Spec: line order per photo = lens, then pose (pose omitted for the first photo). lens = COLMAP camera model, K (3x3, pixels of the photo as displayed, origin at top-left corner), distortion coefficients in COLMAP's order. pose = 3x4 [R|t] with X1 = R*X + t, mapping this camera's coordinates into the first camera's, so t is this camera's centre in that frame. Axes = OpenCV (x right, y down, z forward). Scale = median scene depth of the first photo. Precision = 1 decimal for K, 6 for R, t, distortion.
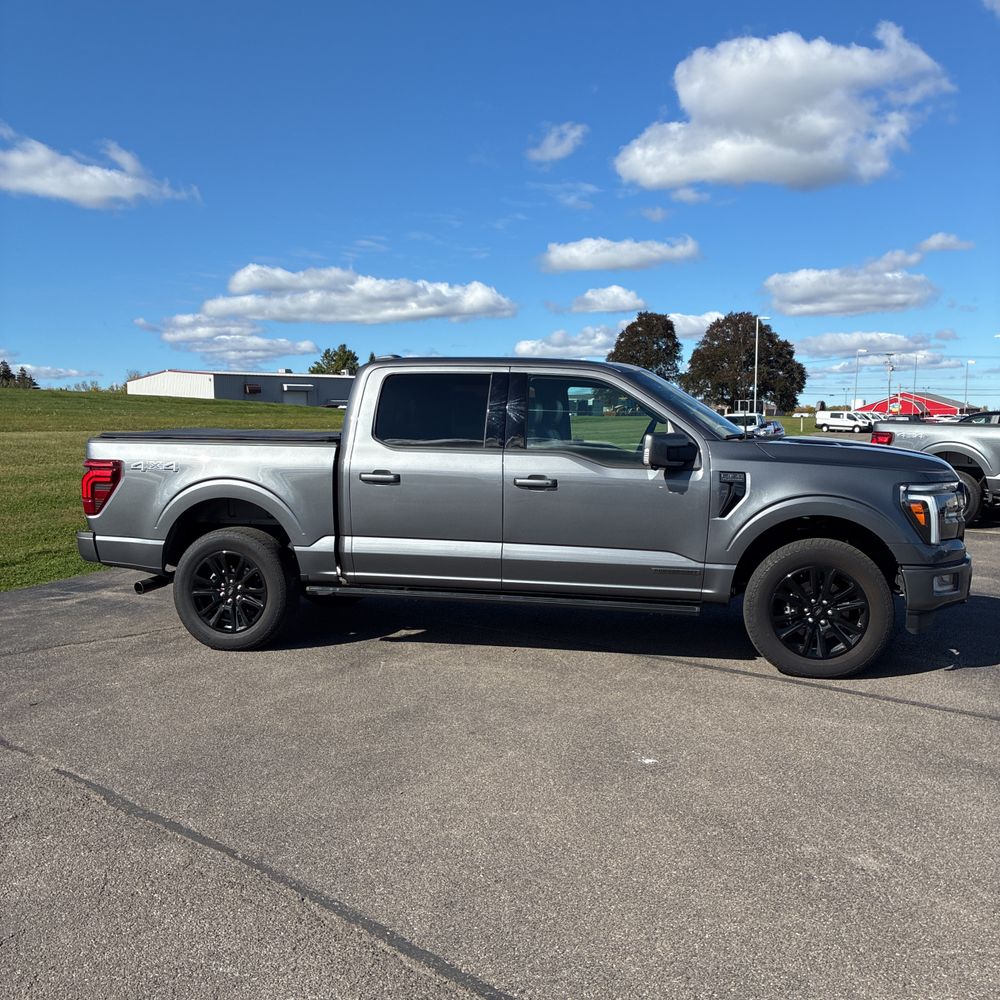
lens RADIAL K [[1025.5, 0, 463.3], [0, 1025.5, 501.6], [0, 0, 1]] dist [0.008829, 0.006657]
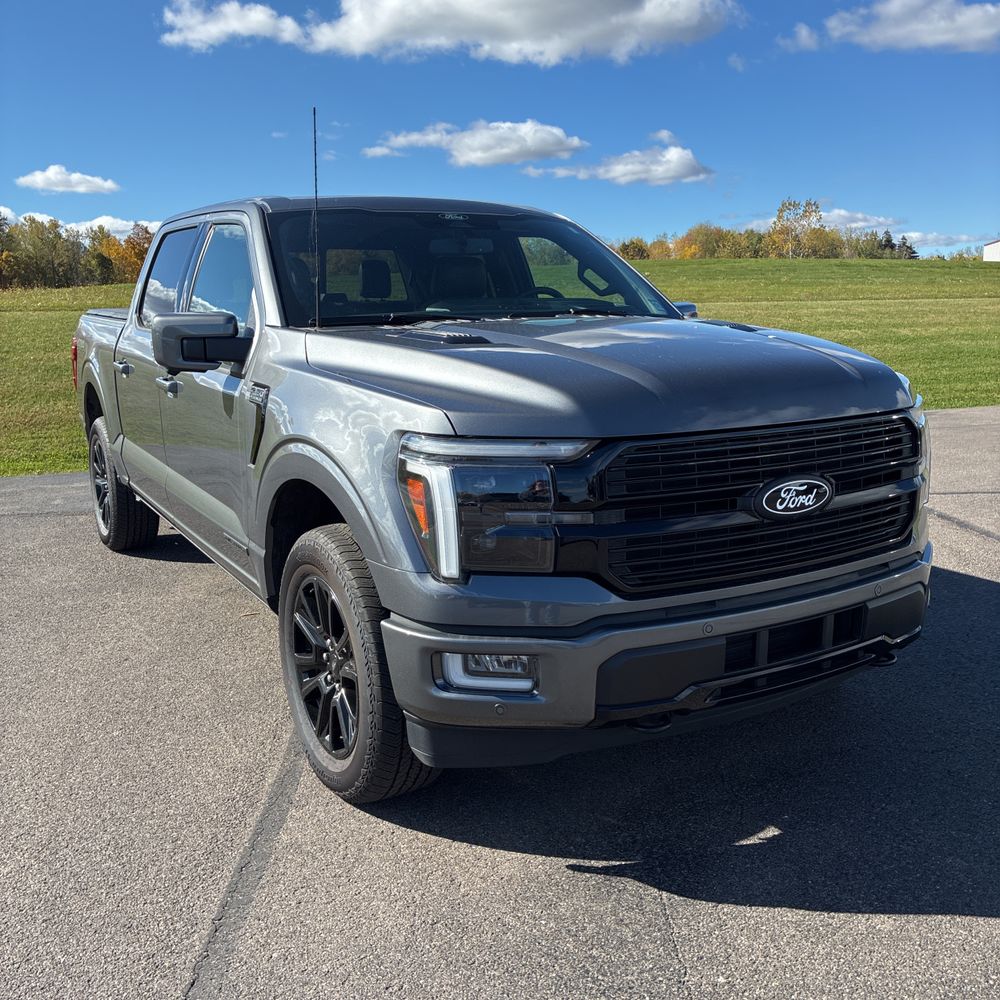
lens RADIAL K [[1019.0, 0, 493.8], [0, 1019.0, 512.6], [0, 0, 1]] dist [0.024539, -0.006541]
pose [[0.695476, 0.138287, -0.705117, 0.087791], [-0.042535, 0.987509, 0.151715, -0.005812], [0.717289, -0.075522, 0.692670, 0.082594]]
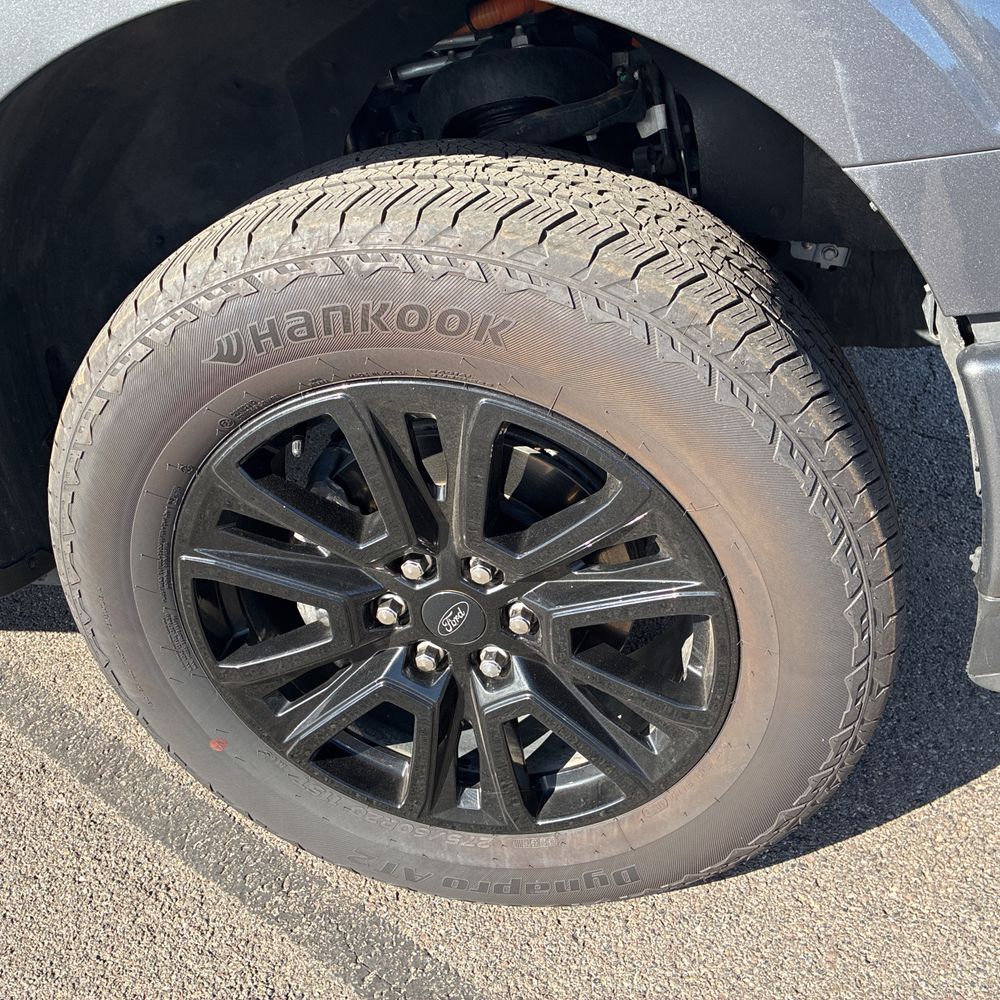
lens RADIAL K [[1004.1, 0, 484.3], [0, 1004.1, 510.3], [0, 0, 1]] dist [0.018889, -0.003673]
pose [[0.988015, -0.150240, -0.035422, 0.041977], [0.149280, 0.871624, 0.466890, 0.001793], [-0.039271, -0.466582, 0.883606, 0.100633]]
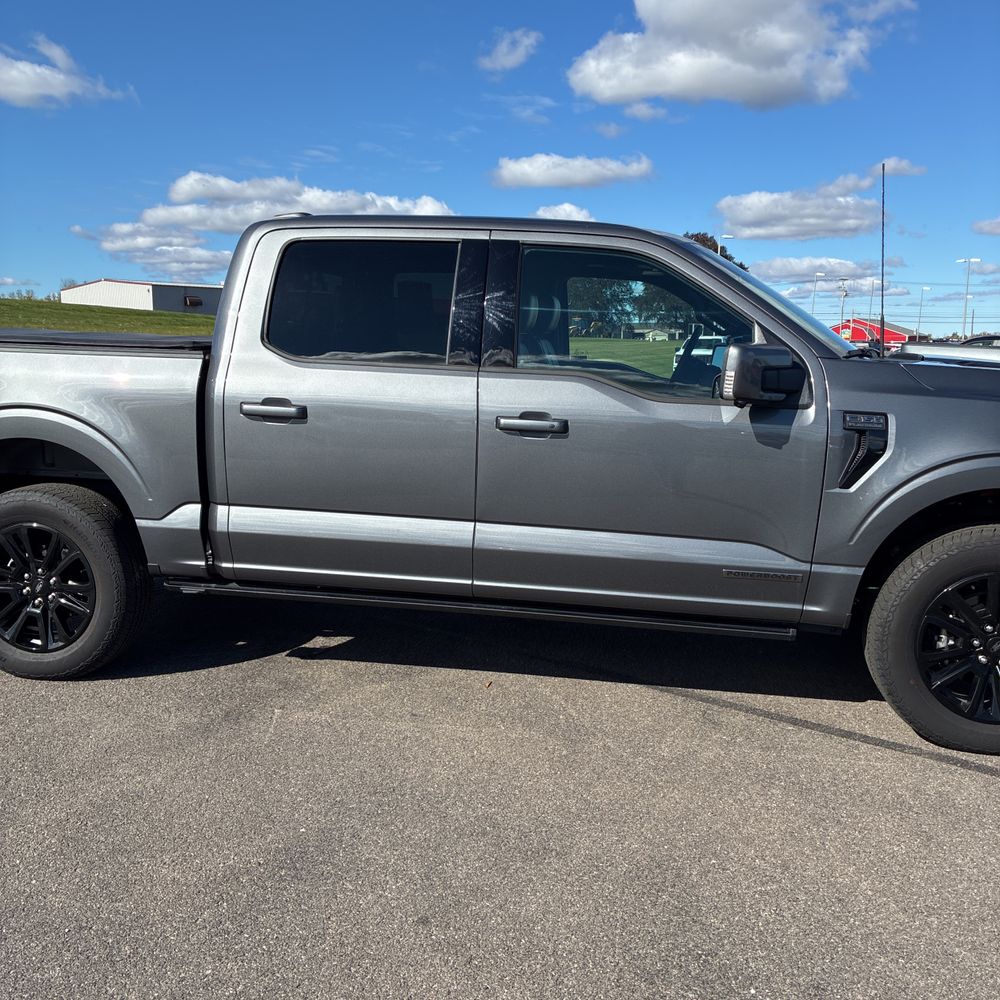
lens RADIAL K [[980.3, 0, 498.9], [0, 980.3, 509.2], [0, 0, 1]] dist [0.090264, -0.137256]
pose [[0.996019, 0.005770, 0.088949, 0.000050], [-0.013689, 0.995967, 0.088674, -0.002463], [-0.088079, -0.089538, 0.992081, 0.052483]]
